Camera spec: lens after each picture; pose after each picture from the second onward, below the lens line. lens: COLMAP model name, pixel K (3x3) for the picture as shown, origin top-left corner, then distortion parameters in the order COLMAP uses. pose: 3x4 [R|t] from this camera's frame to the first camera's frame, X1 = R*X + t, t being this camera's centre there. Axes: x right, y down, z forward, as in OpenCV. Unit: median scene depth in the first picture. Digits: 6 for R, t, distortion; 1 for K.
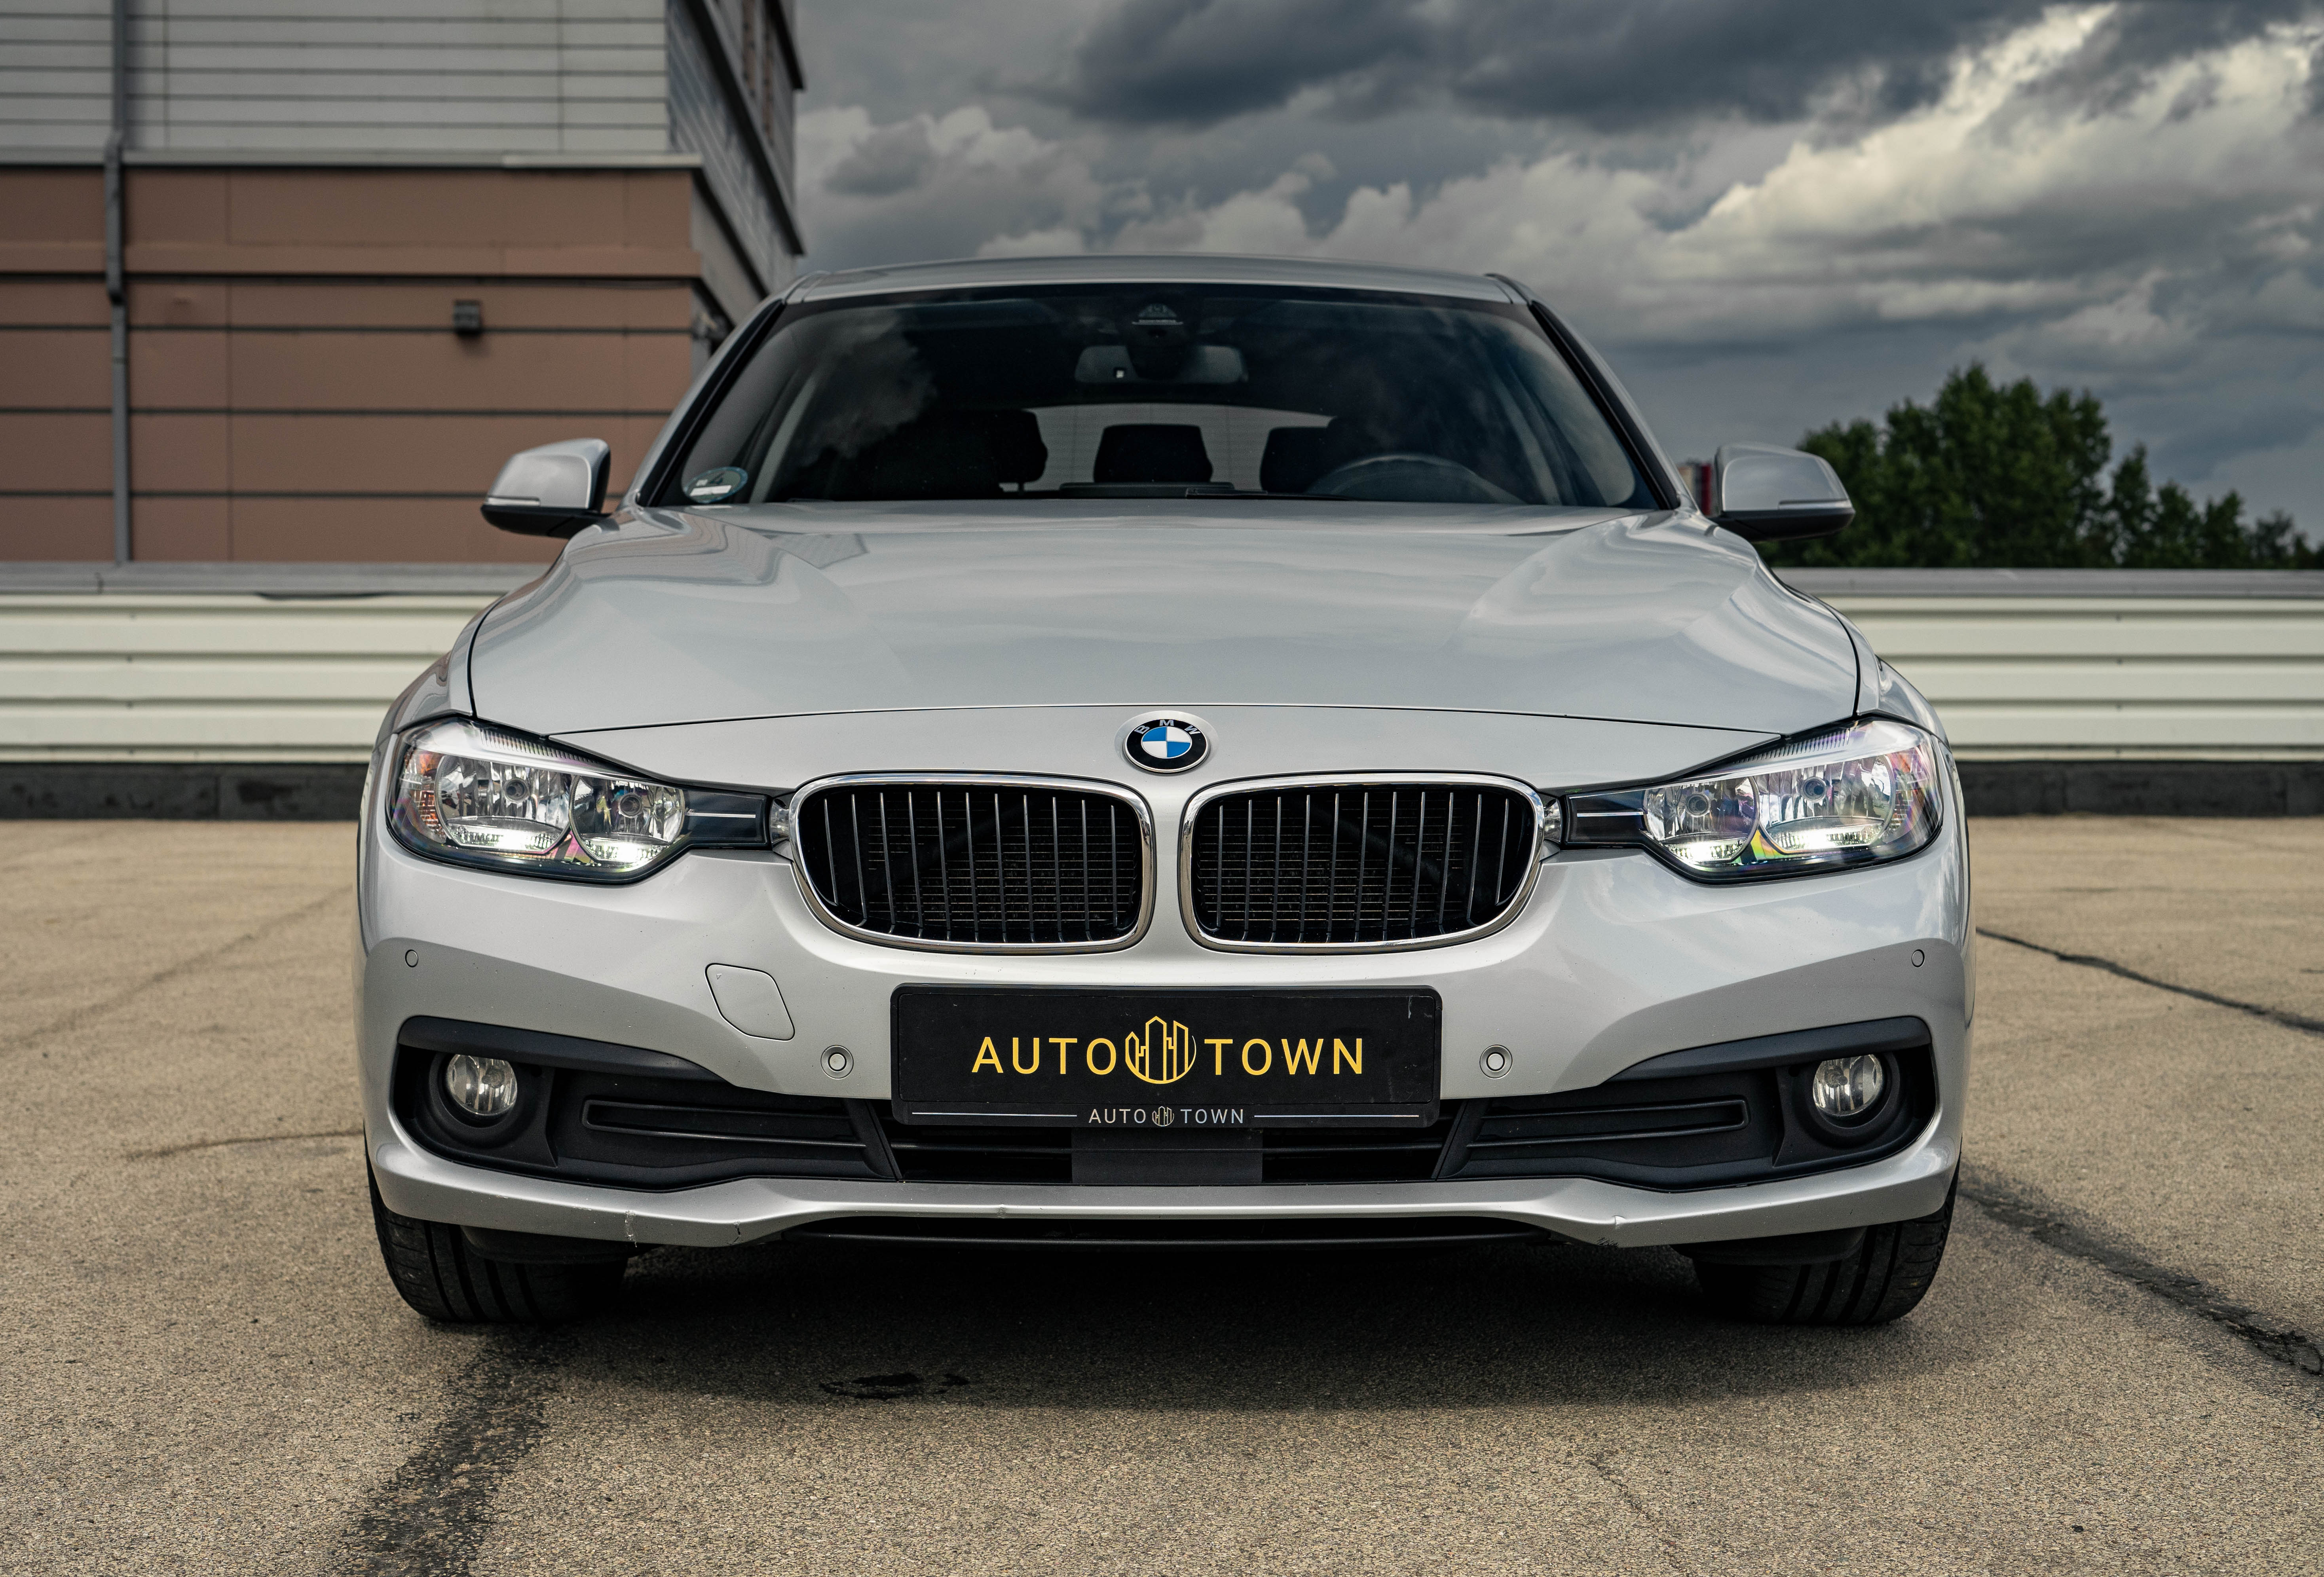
lens RADIAL K [[3756.2, 0, 1112.1], [0, 3756.2, 787.0], [0, 0, 1]] dist [-0.025360, -0.055622]
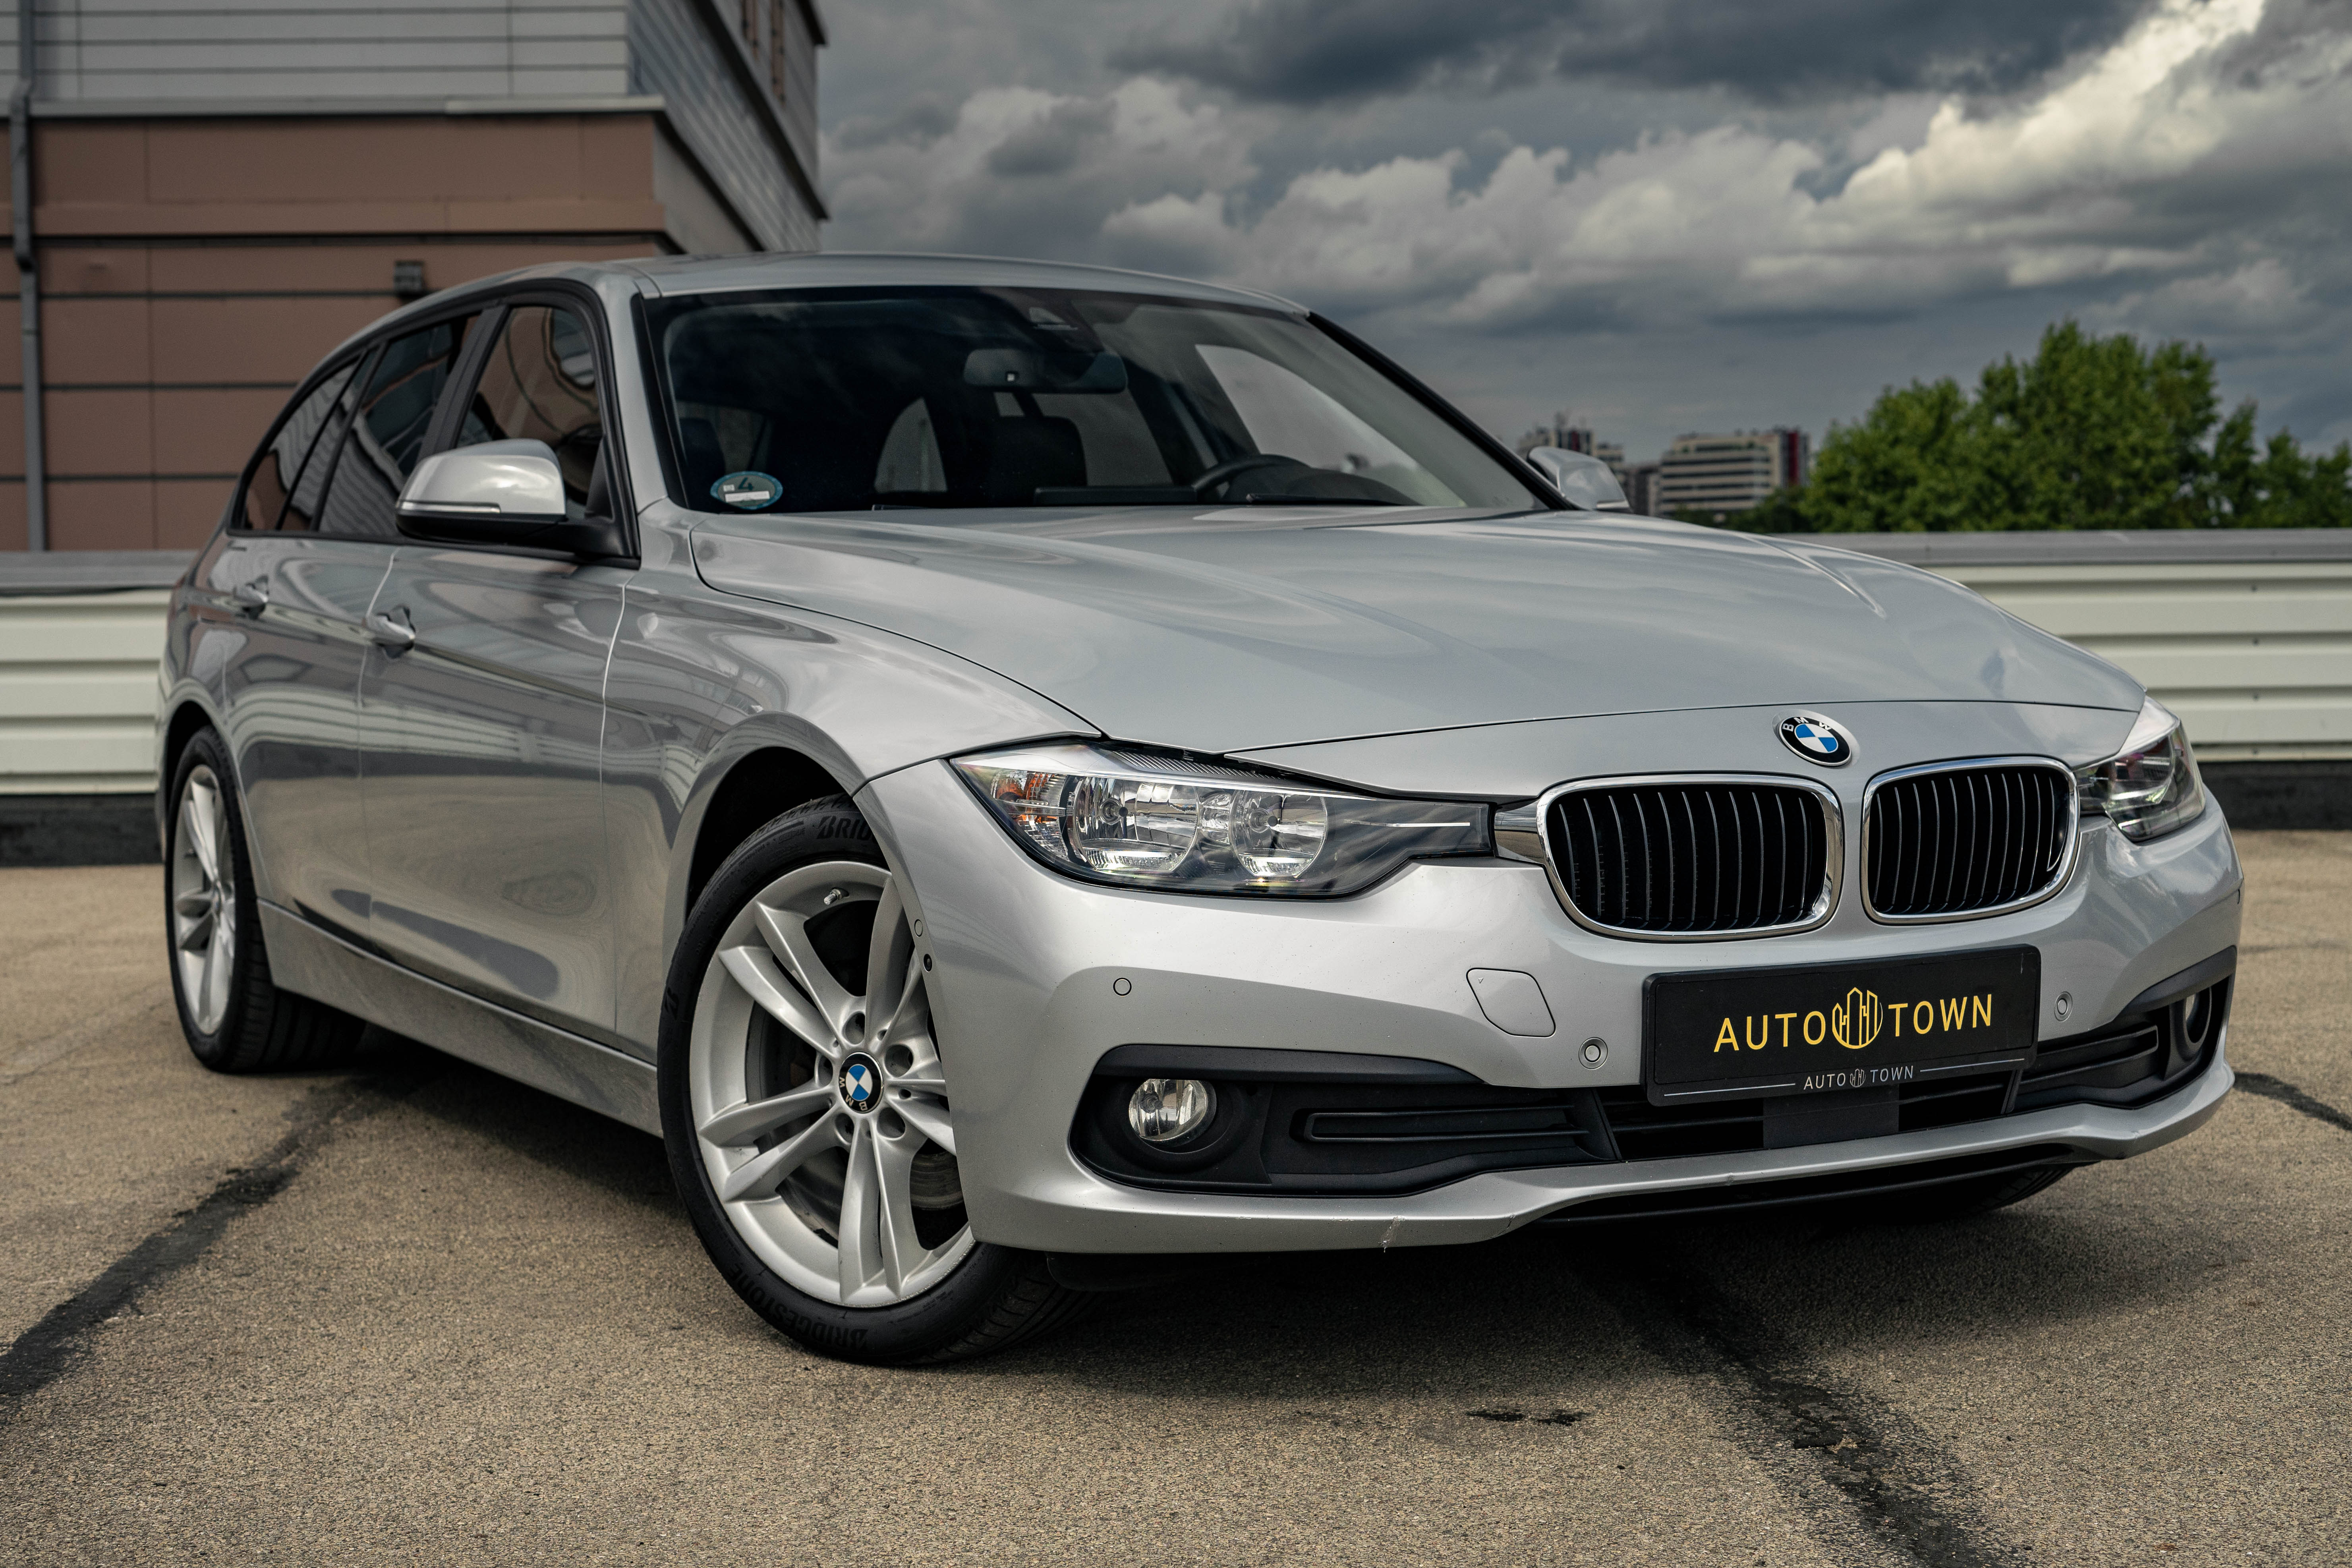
lens RADIAL K [[3650.2, 0, 1176.0], [0, 3650.2, 784.0], [0, 0, 1]] dist [-0.027965, -0.012026]
pose [[0.999820, -0.013079, -0.013741, 0.025082], [0.013178, 0.999888, 0.007155, -0.006402], [0.013646, -0.007335, 0.999880, 0.116209]]
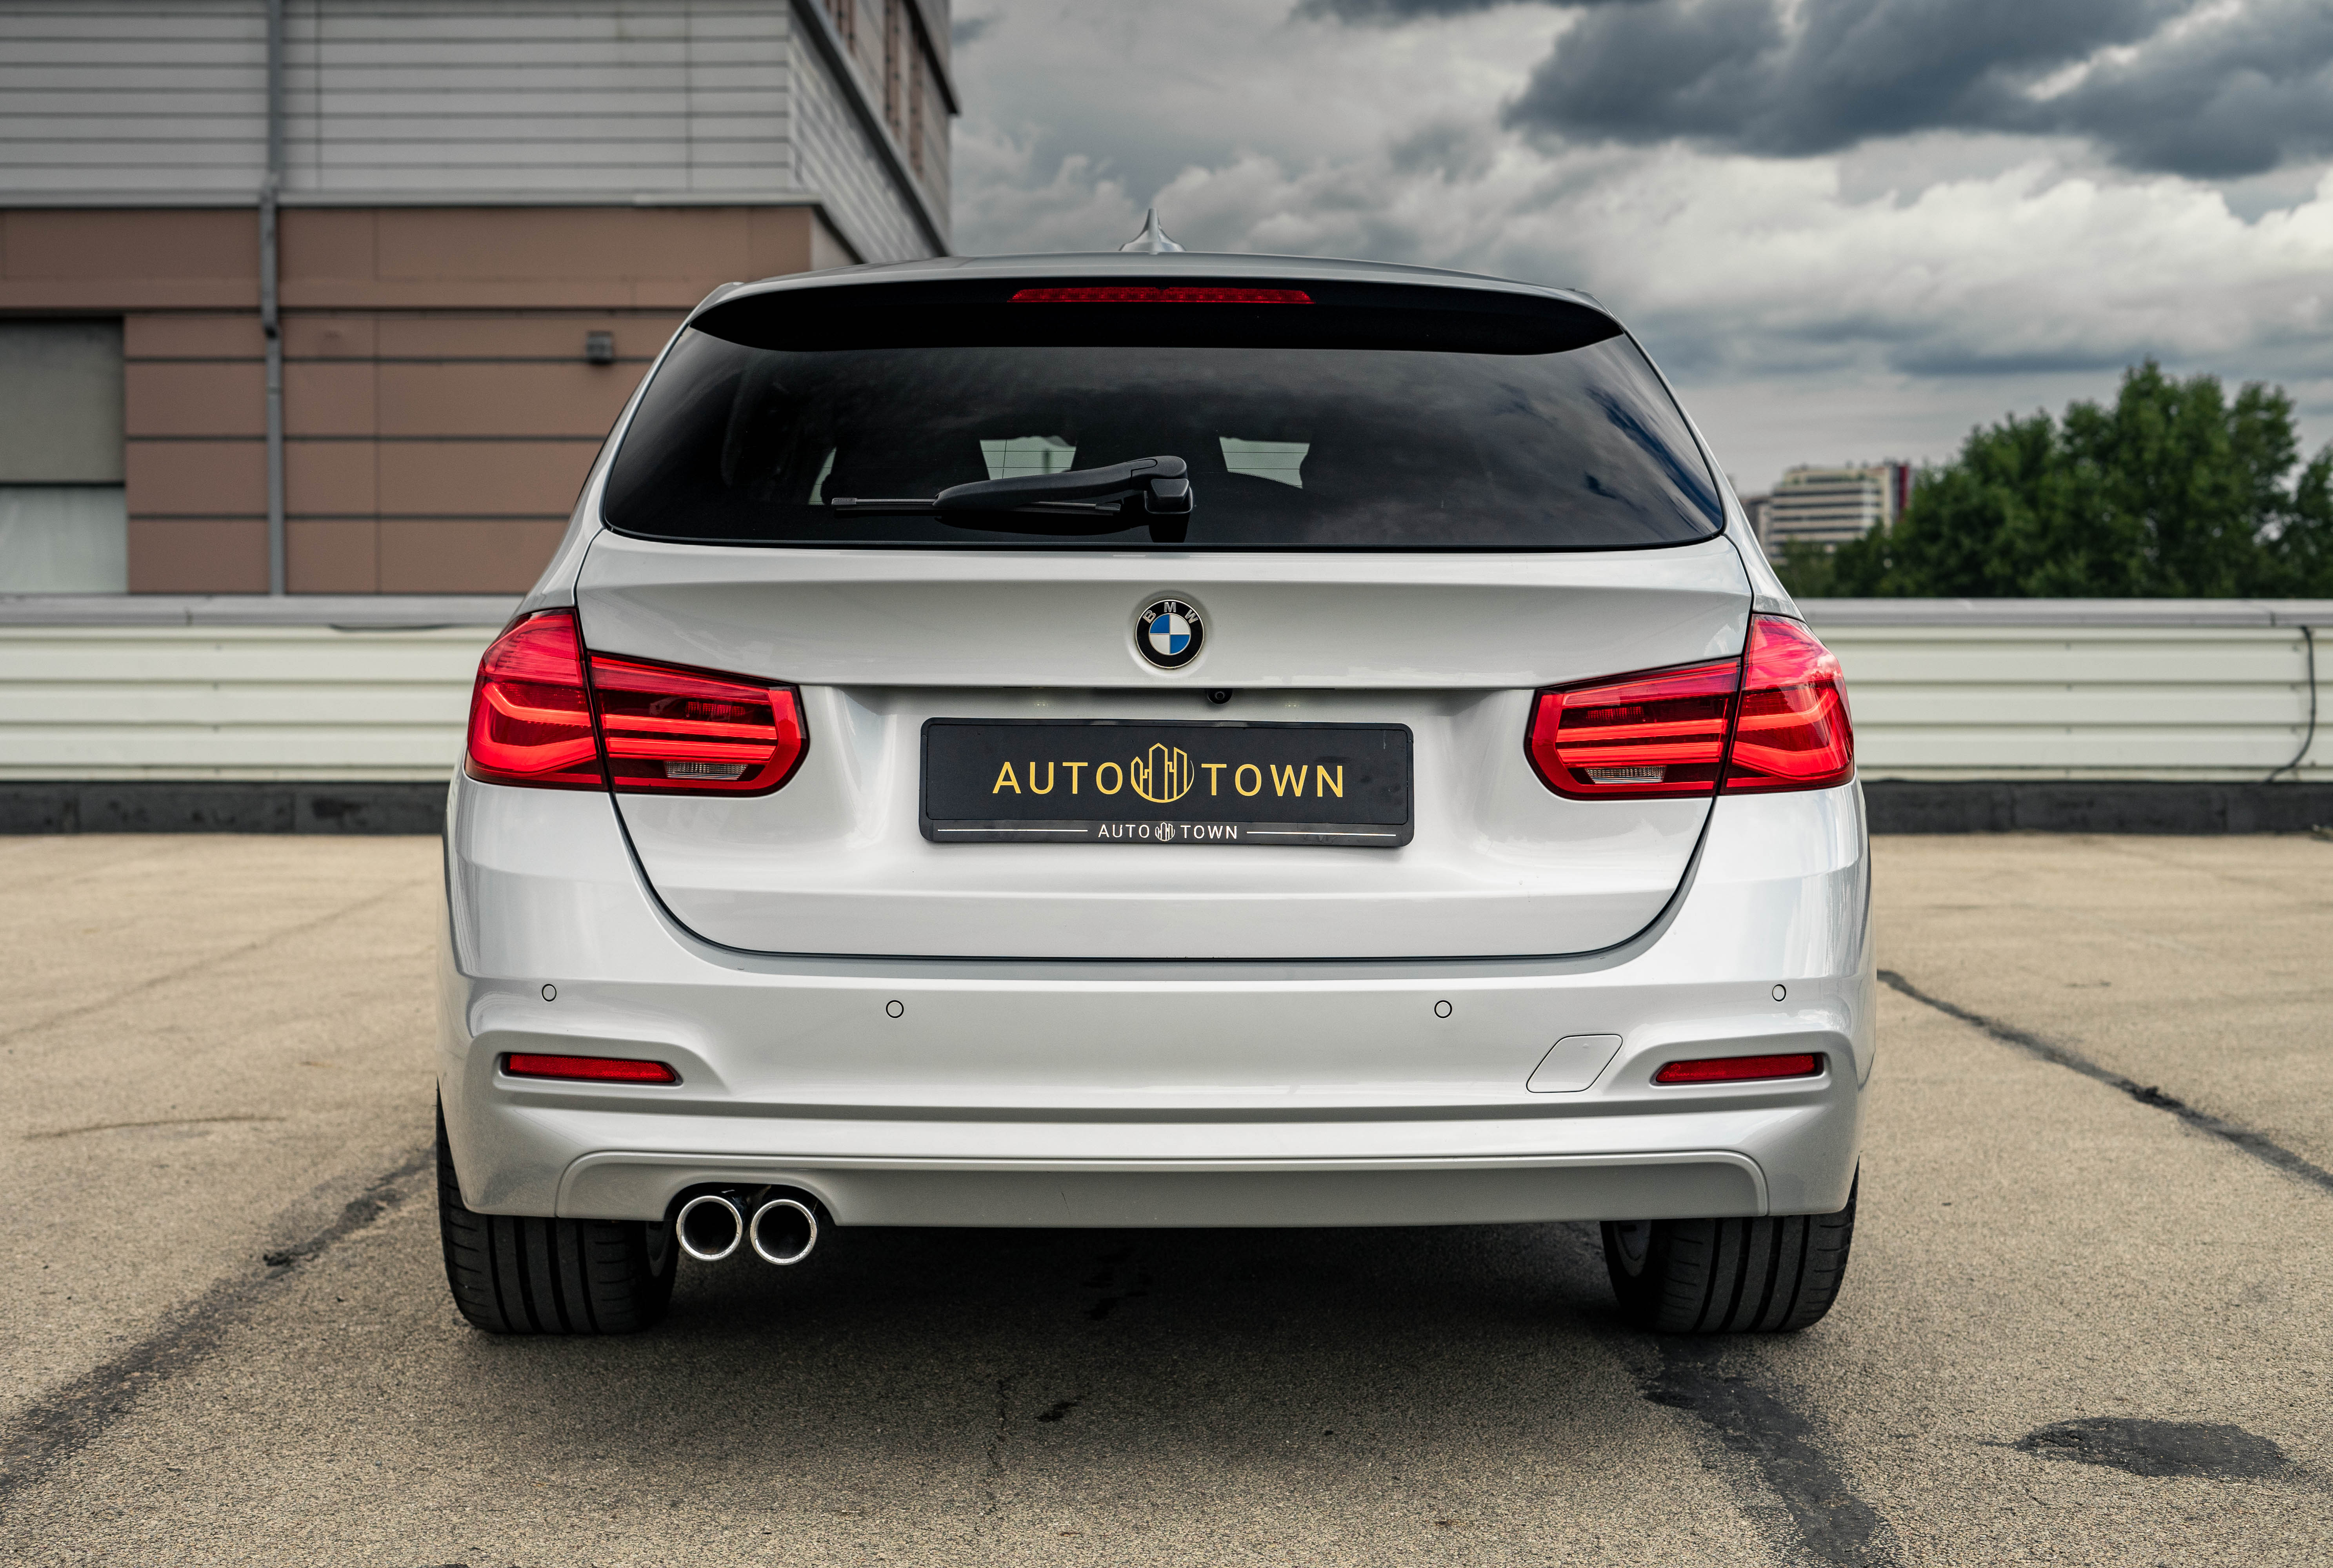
lens RADIAL K [[3758.3, 0, 1116.1], [0, 3758.3, 786.6], [0, 0, 1]] dist [-0.025146, -0.044847]
pose [[0.998054, 0.001271, -0.062337, 0.038582], [-0.001184, 0.999998, 0.001424, -0.003848], [0.062338, -0.001347, 0.998054, -0.042895]]
